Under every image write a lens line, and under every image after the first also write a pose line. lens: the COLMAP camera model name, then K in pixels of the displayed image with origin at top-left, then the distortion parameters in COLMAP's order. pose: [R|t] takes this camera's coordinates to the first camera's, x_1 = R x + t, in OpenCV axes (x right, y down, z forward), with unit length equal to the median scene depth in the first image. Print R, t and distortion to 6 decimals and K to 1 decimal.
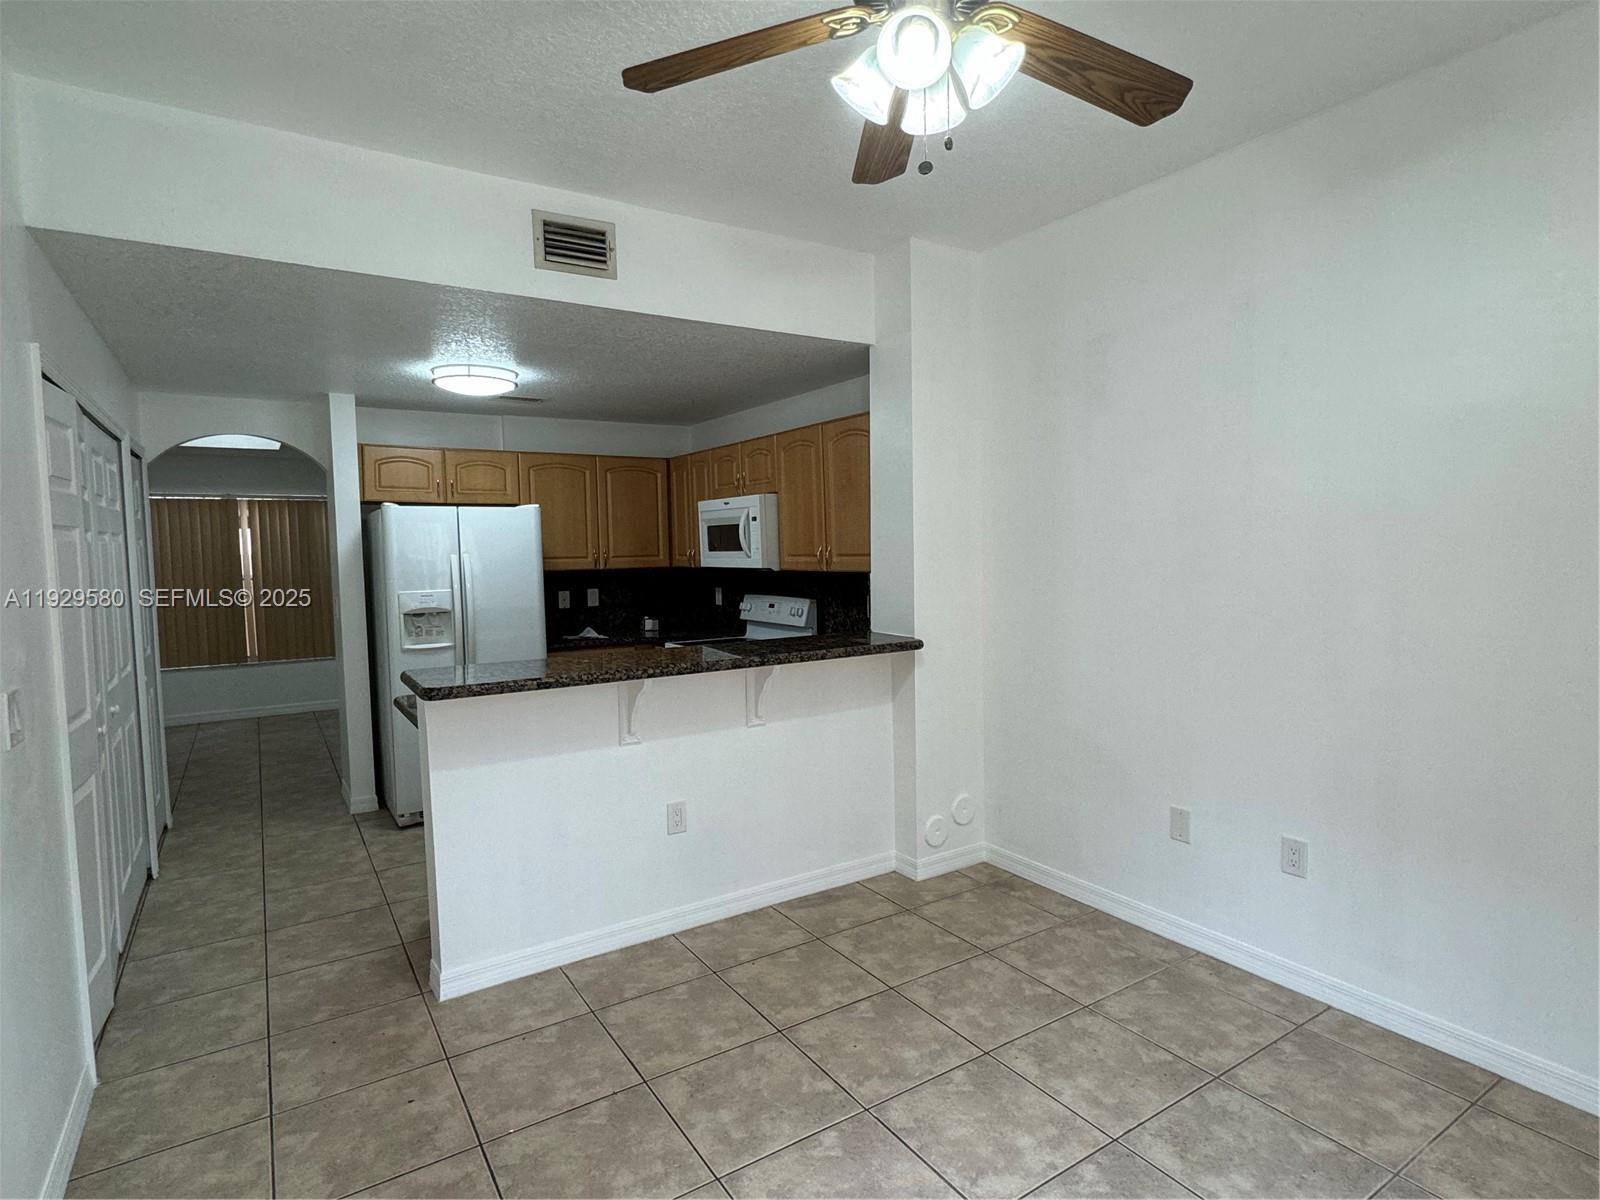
lens RADIAL K [[849.2, 0, 800.5], [0, 849.2, 600.0], [0, 0, 1]] dist [-0.000068, 0.003063]
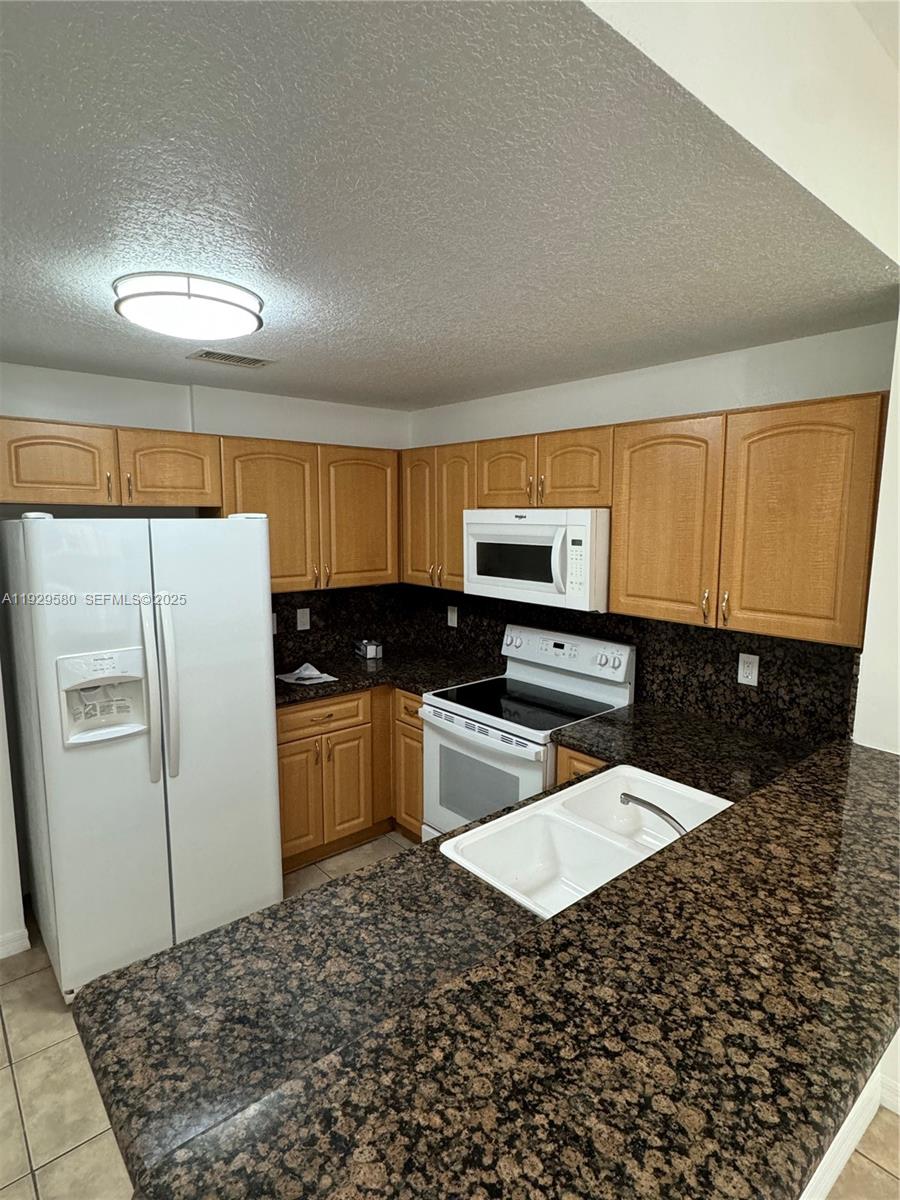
lens RADIAL K [[636.9, 0, 446.4], [0, 636.9, 598.8], [0, 0, 1]] dist [-0.000068, 0.003063]
pose [[0.991473, 0.004876, 0.130222, -0.220127], [-0.013679, 0.997673, 0.066787, -0.076990], [-0.129593, -0.067999, 0.989233, 0.441884]]
